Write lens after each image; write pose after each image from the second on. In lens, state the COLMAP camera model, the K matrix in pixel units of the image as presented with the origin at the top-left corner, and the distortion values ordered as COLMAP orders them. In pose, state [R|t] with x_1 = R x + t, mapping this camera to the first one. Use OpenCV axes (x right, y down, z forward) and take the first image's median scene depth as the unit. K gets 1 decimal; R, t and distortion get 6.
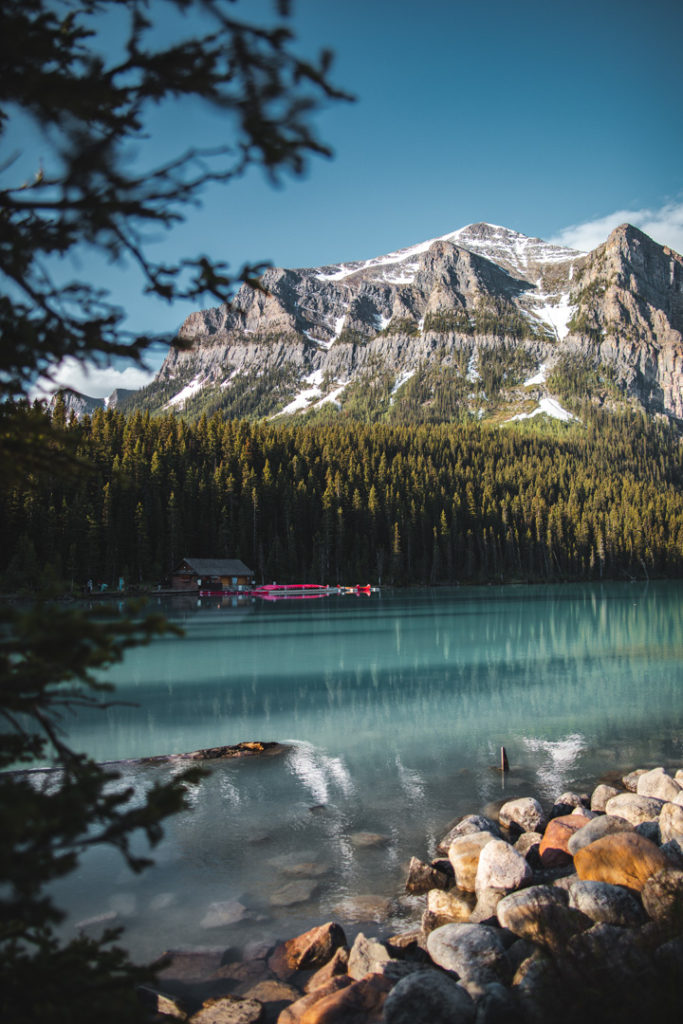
lens RADIAL K [[715.0, 0, 380.8], [0, 715.0, 507.4], [0, 0, 1]] dist [-0.042705, 0.009599]
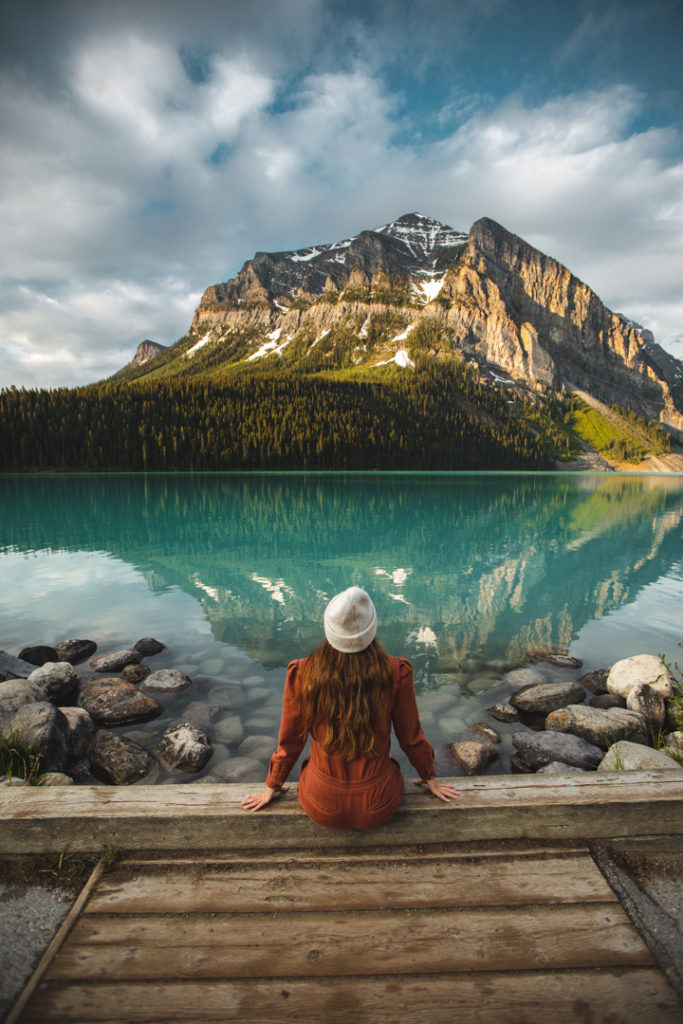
lens RADIAL K [[487.6, 0, 355.0], [0, 487.6, 528.9], [0, 0, 1]] dist [-0.045276, 0.002473]
pose [[0.996918, 0.025350, -0.074248, 0.163106], [-0.008899, 0.976790, 0.214013, -0.003998], [0.077950, -0.212692, 0.974005, -0.051872]]
